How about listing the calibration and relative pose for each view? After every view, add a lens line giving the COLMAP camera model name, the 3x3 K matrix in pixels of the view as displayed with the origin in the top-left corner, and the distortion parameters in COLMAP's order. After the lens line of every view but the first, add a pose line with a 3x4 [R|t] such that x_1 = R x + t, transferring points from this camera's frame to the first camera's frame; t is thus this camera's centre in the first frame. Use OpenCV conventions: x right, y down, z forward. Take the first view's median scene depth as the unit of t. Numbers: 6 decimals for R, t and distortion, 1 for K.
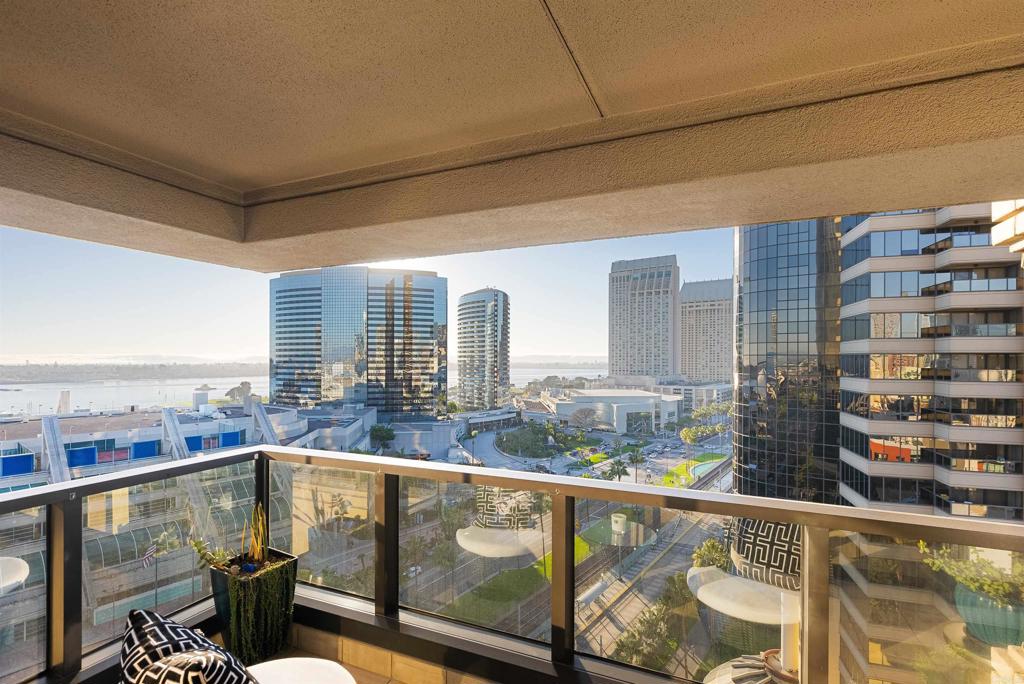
lens RADIAL K [[500.8, 0, 529.5], [0, 500.8, 353.7], [0, 0, 1]] dist [0.000415, 0.002258]
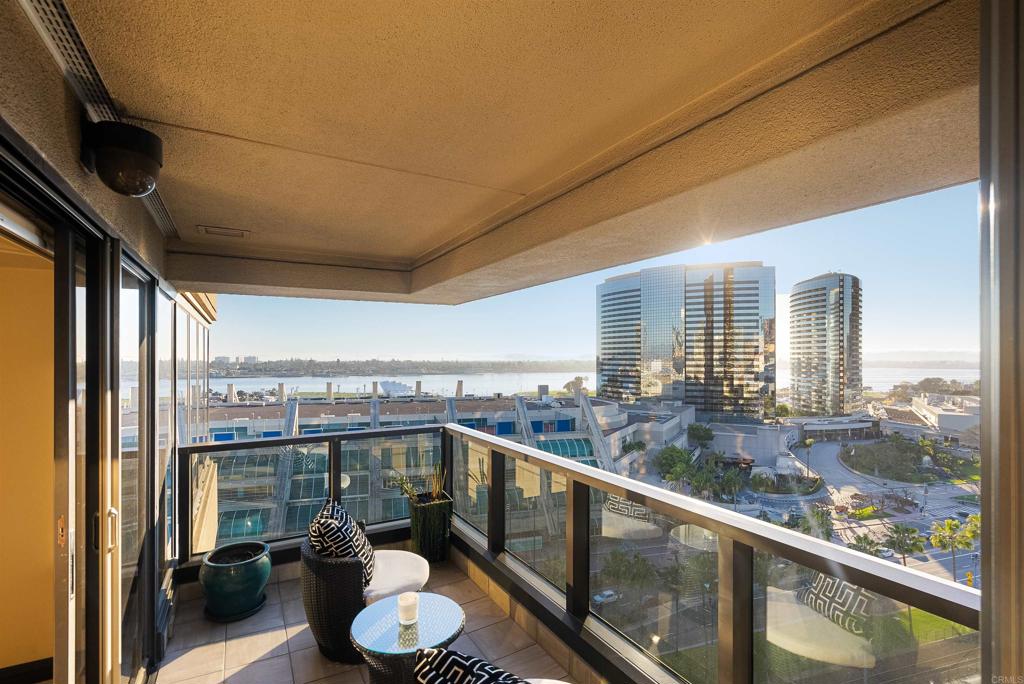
lens RADIAL K [[500.8, 0, 508.4], [0, 500.8, 355.9], [0, 0, 1]] dist [0.000415, 0.002258]
pose [[0.793106, -0.002980, -0.609077, 0.572666], [0.008606, 0.999943, 0.006314, -0.027632], [0.609023, -0.010250, 0.793086, -0.066550]]
